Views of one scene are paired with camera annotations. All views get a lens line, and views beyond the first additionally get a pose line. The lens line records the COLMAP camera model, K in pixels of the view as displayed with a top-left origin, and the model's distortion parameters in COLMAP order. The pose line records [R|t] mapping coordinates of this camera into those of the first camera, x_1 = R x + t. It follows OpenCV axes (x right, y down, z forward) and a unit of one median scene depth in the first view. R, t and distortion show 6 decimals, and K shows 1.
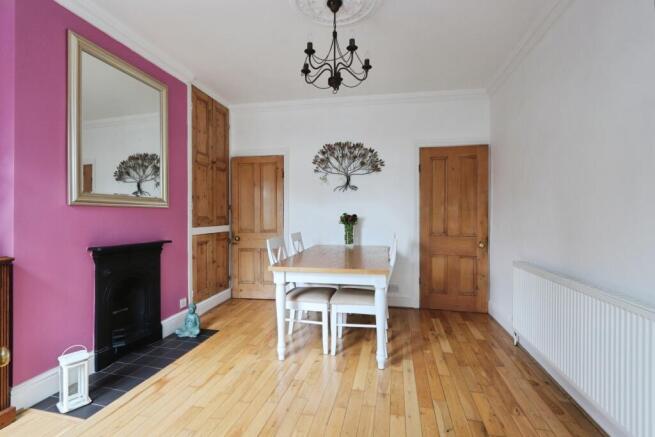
lens RADIAL K [[300.2, 0, 333.9], [0, 300.2, 214.4], [0, 0, 1]] dist [-0.003608, -0.002535]
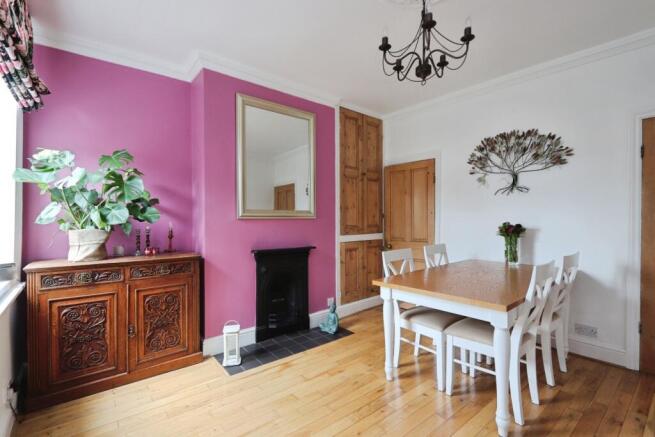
lens RADIAL K [[300.2, 0, 332.6], [0, 300.2, 222.0], [0, 0, 1]] dist [-0.003608, -0.002535]
pose [[0.778643, 0.003815, -0.627456, 0.227930], [0.005293, 0.999906, 0.012648, -0.022076], [0.627445, -0.013170, 0.778550, 0.126653]]
